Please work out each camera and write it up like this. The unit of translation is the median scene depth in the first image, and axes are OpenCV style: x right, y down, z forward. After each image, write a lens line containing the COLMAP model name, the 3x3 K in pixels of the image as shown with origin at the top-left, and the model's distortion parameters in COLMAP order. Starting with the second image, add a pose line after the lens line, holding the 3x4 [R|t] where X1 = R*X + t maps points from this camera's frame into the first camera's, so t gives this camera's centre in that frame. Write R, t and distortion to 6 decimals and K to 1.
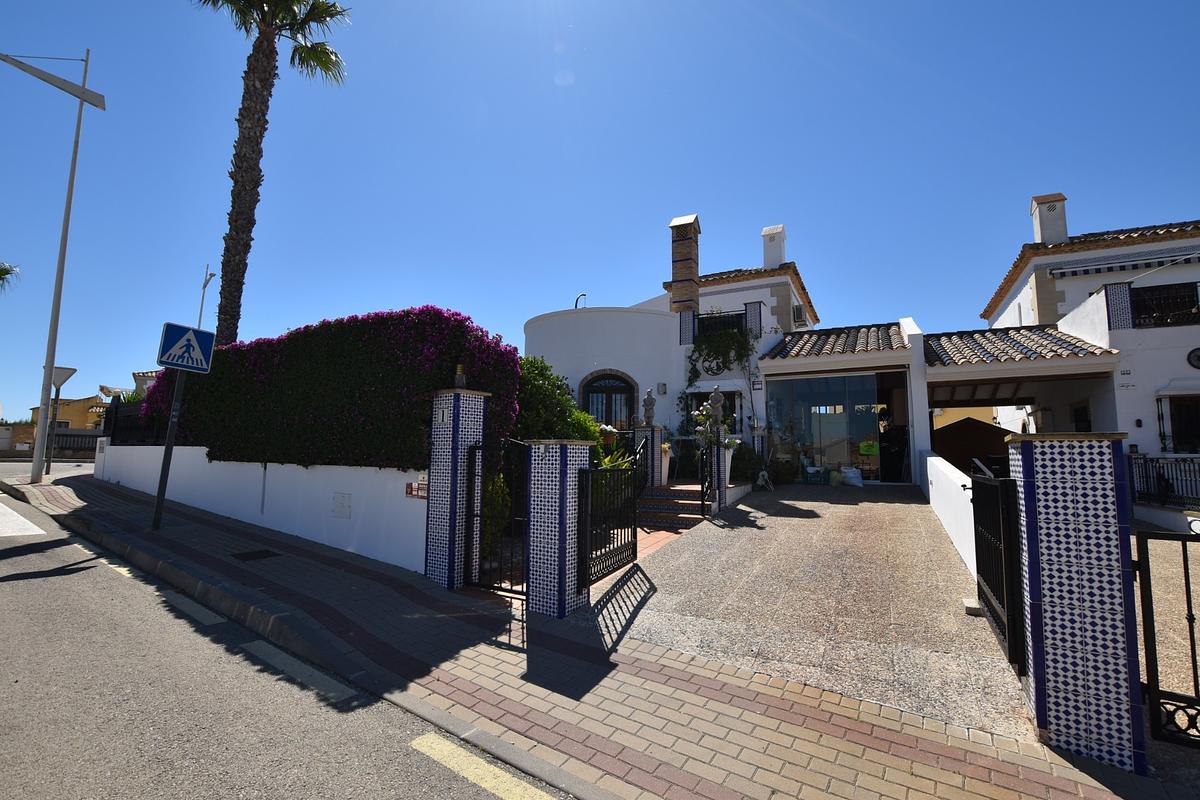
lens RADIAL K [[529.2, 0, 601.2], [0, 529.2, 401.4], [0, 0, 1]] dist [-0.036087, 0.007094]
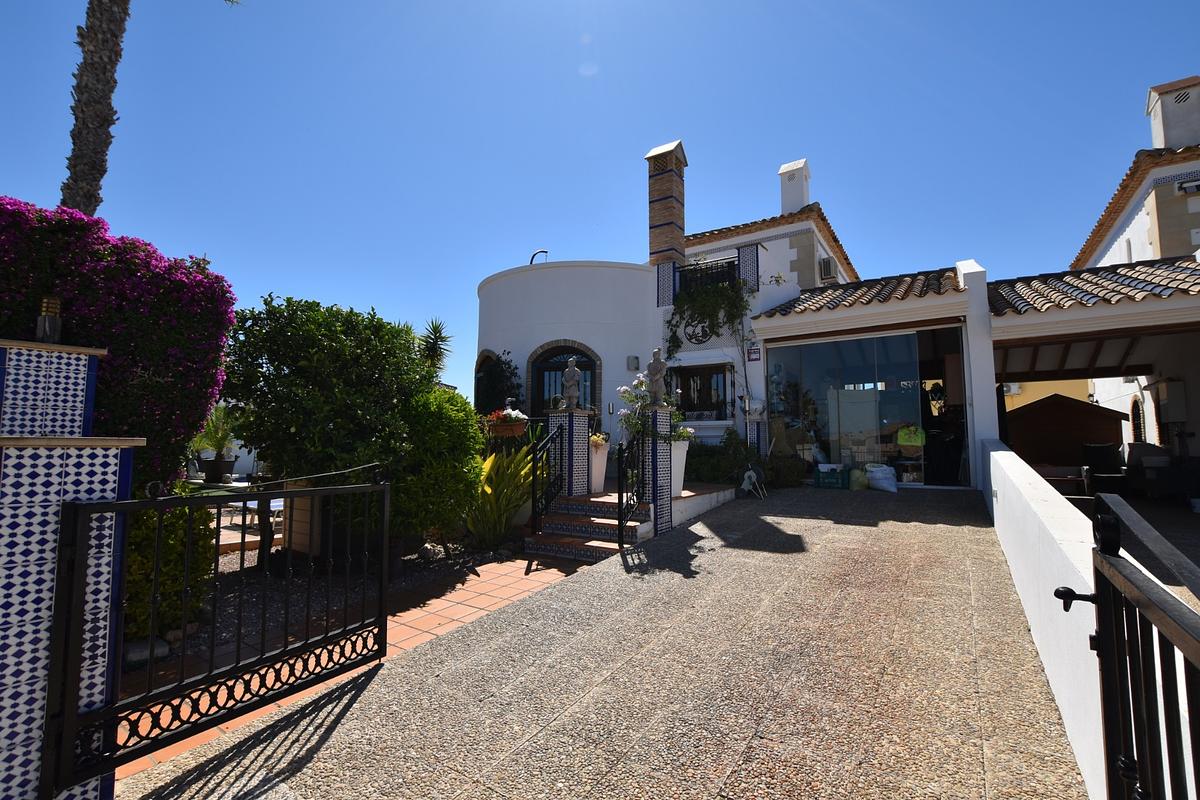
lens RADIAL K [[529.2, 0, 601.2], [0, 529.2, 401.4], [0, 0, 1]] dist [-0.036087, 0.007094]
pose [[0.994420, -0.017621, -0.104012, 0.154453], [0.019880, 0.999588, 0.020716, 0.015983], [0.103604, -0.022668, 0.994360, 0.225959]]
